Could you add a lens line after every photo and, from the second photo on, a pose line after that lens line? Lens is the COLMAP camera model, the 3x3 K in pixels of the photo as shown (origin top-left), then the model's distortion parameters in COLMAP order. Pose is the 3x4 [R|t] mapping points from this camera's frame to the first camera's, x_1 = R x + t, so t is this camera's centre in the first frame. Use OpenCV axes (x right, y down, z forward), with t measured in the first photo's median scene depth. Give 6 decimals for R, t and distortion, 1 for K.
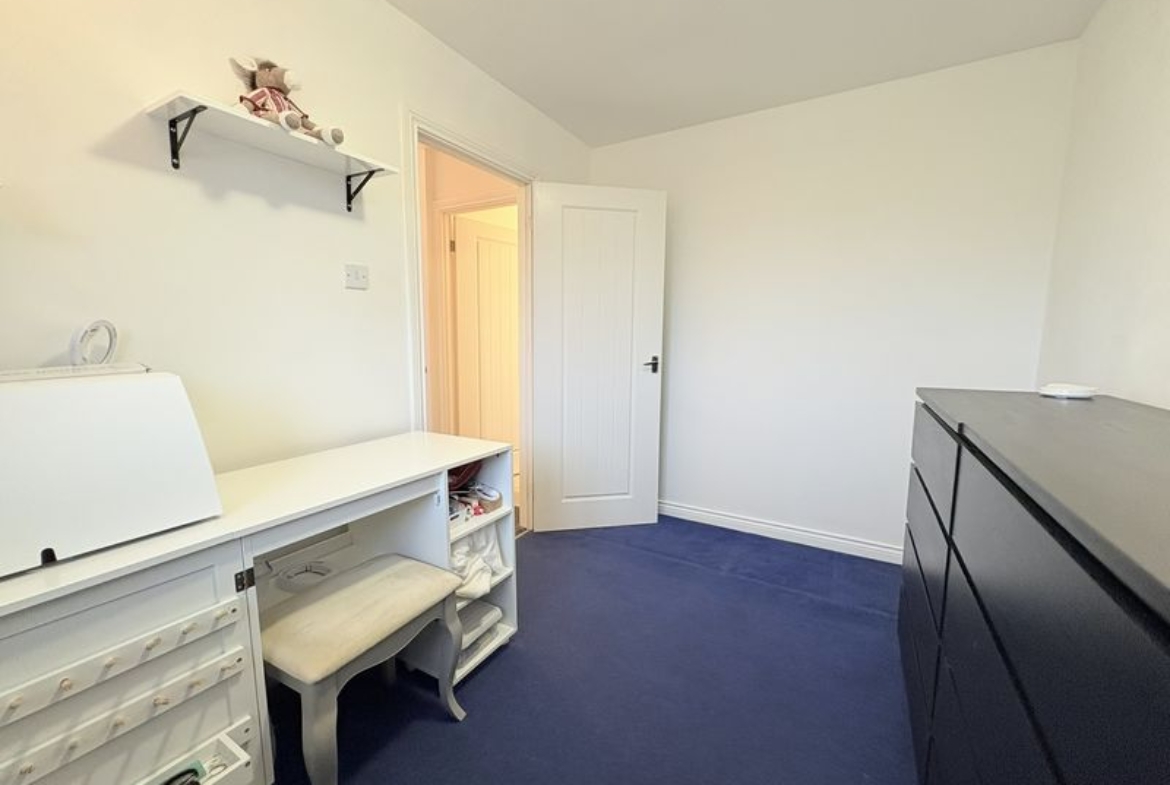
lens RADIAL K [[467.1, 0, 585.3], [0, 467.1, 393.3], [0, 0, 1]] dist [0.002690, 0.000207]
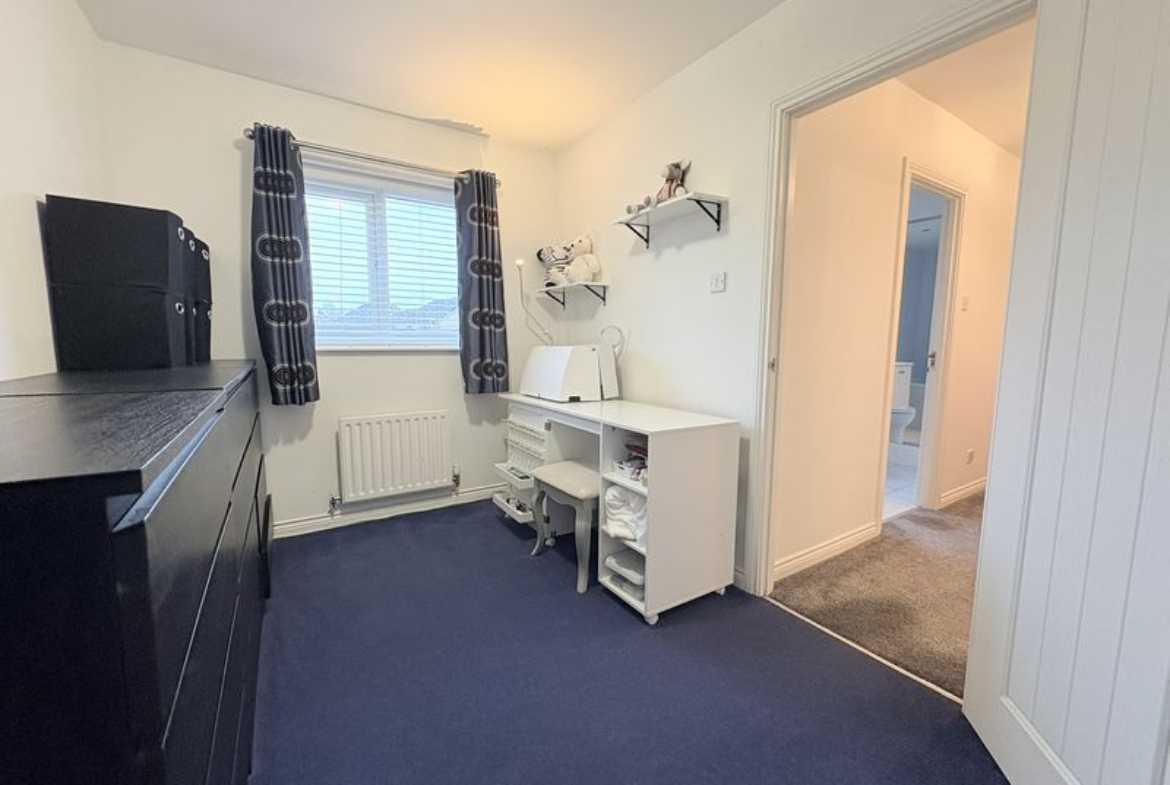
lens RADIAL K [[467.1, 0, 584.2], [0, 467.1, 391.1], [0, 0, 1]] dist [0.002690, 0.000207]
pose [[-0.454718, 0.096618, -0.885379, 0.885073], [-0.113994, 0.979609, 0.165446, -0.145217], [0.883310, 0.176159, -0.434432, 1.413136]]
